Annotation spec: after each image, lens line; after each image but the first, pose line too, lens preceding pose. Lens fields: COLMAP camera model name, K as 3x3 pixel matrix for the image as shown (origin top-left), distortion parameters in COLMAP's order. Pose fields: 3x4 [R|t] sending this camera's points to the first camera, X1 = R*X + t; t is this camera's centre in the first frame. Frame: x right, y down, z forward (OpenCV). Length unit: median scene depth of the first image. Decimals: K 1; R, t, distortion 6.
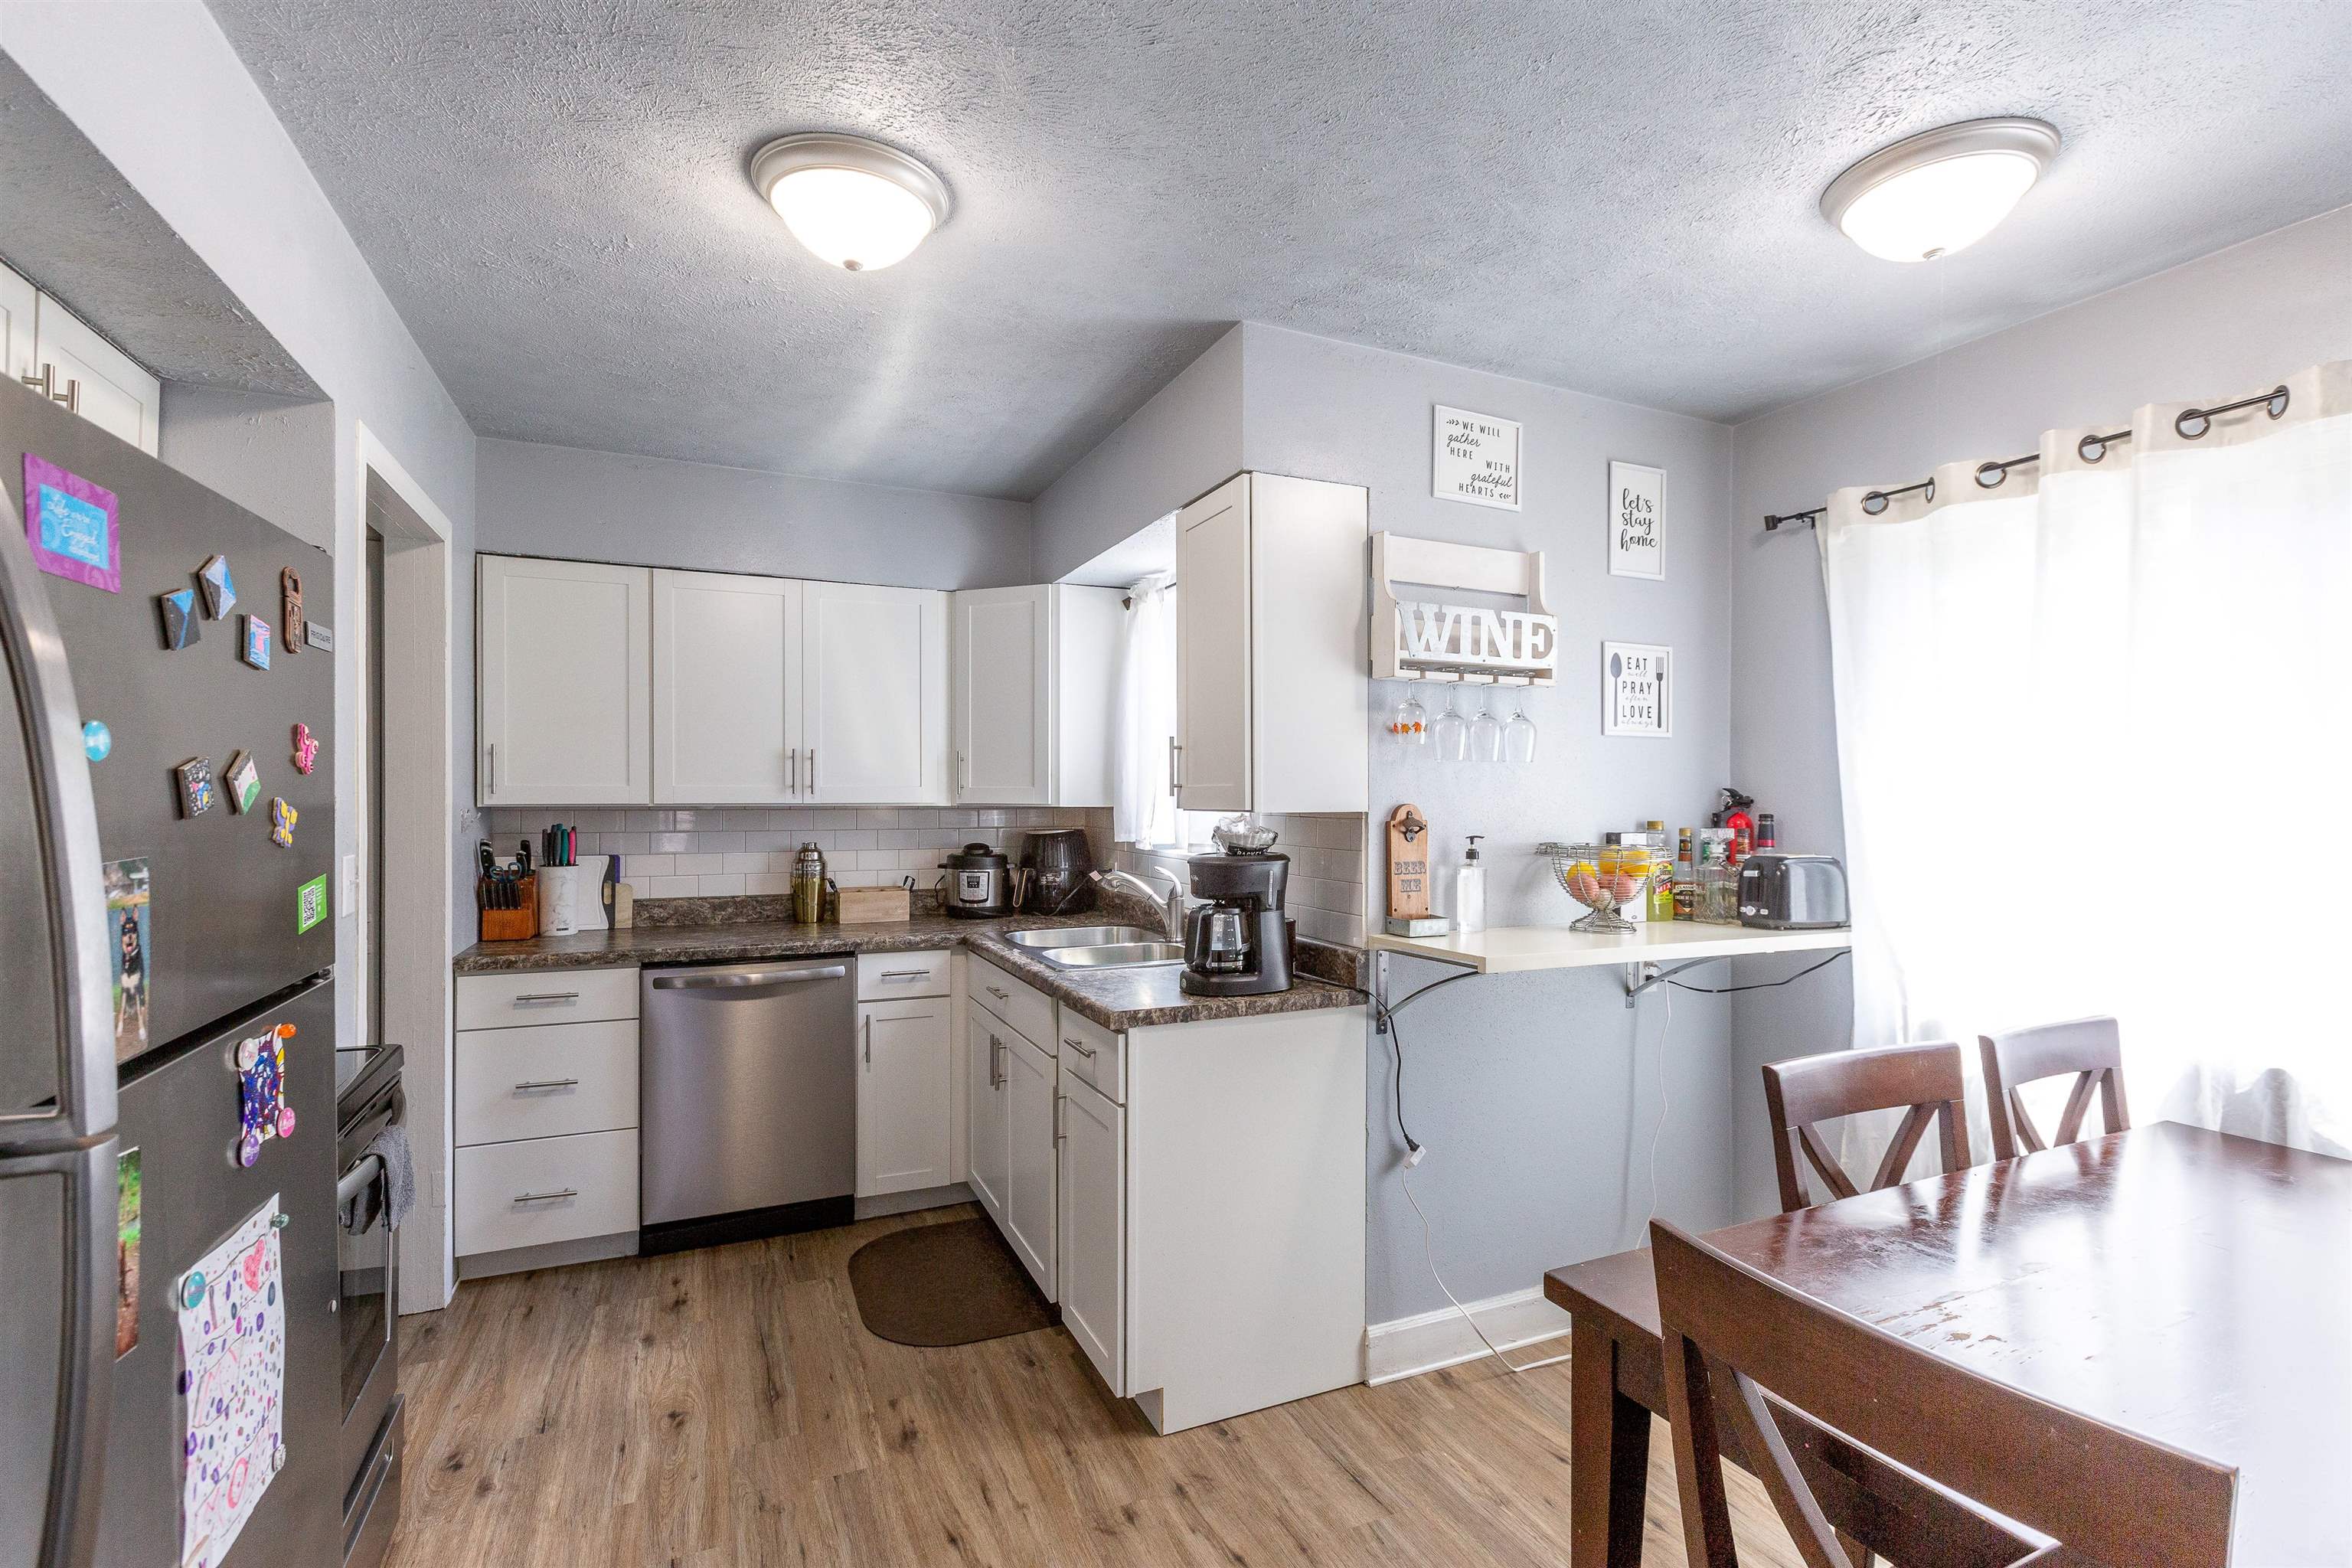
lens RADIAL K [[1053.5, 0, 1176.0], [0, 1053.5, 784.0], [0, 0, 1]] dist [-0.000704, -0.000212]
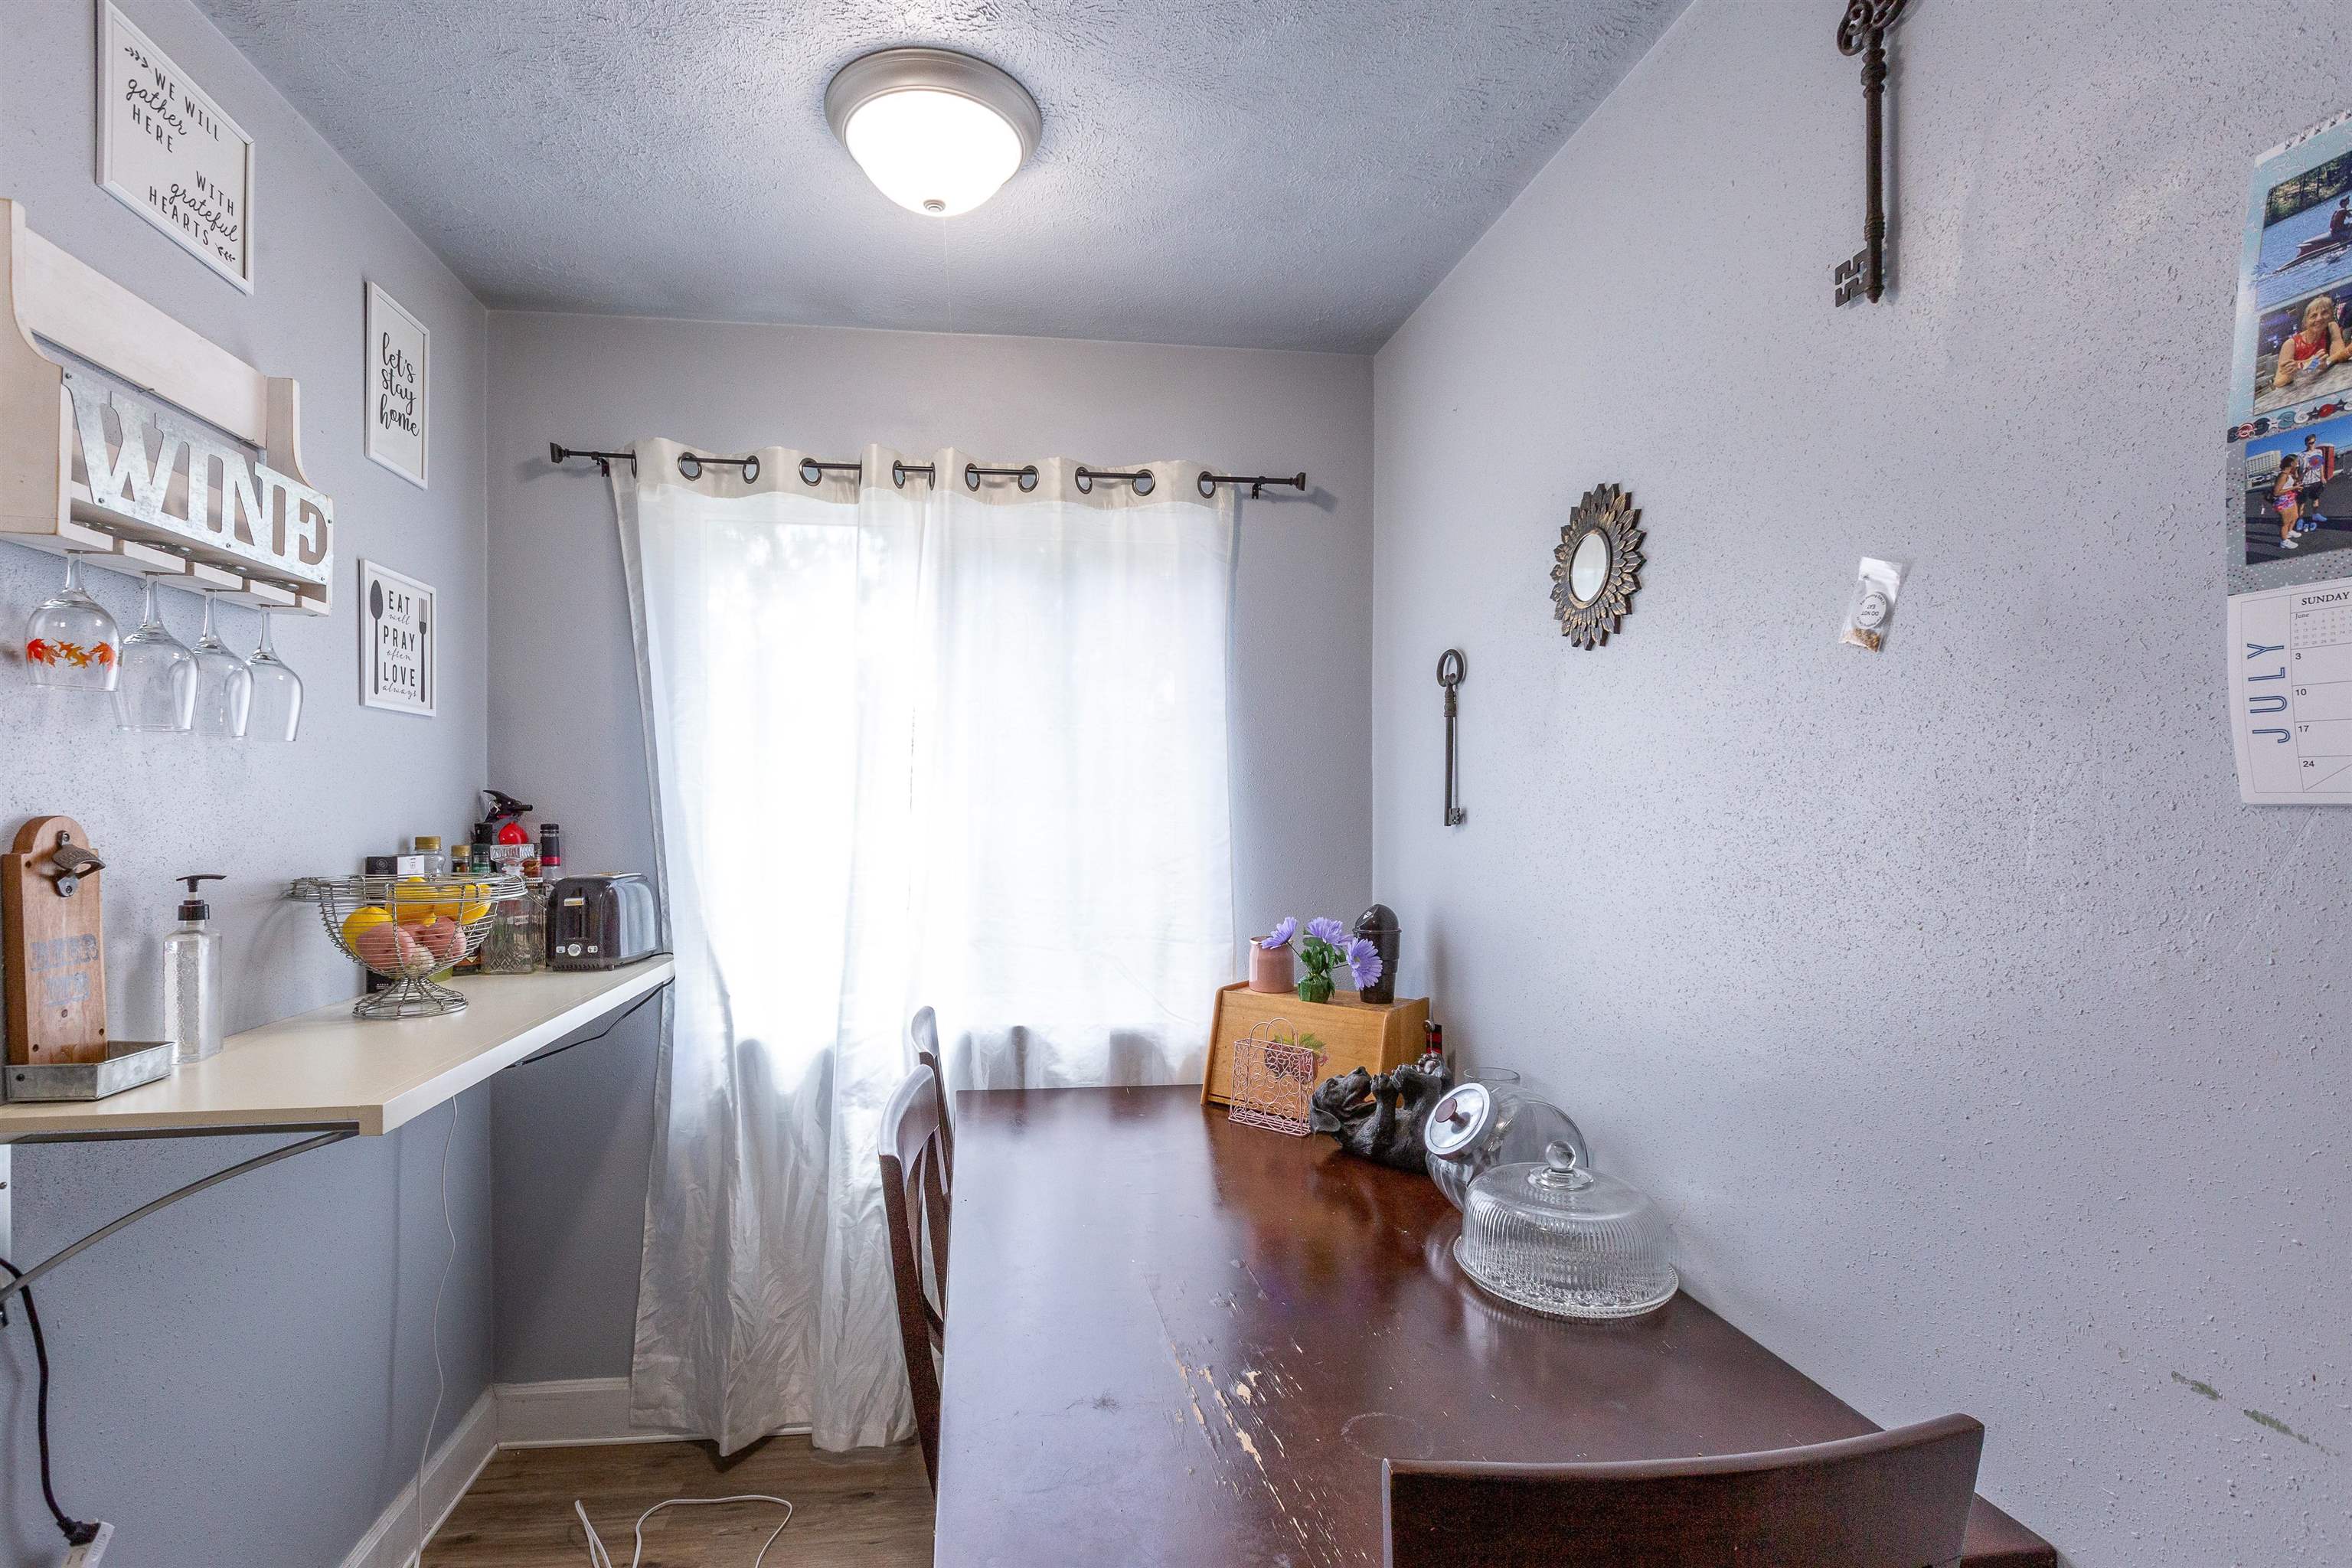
lens RADIAL K [[1095.4, 0, 1175.6], [0, 1095.4, 814.7], [0, 0, 1]] dist [0.019424, -0.009212]
pose [[0.320639, -0.007850, 0.947169, -0.080306], [-0.016253, 0.999773, 0.013788, 0.003291], [-0.947062, -0.019815, 0.320439, 0.347159]]
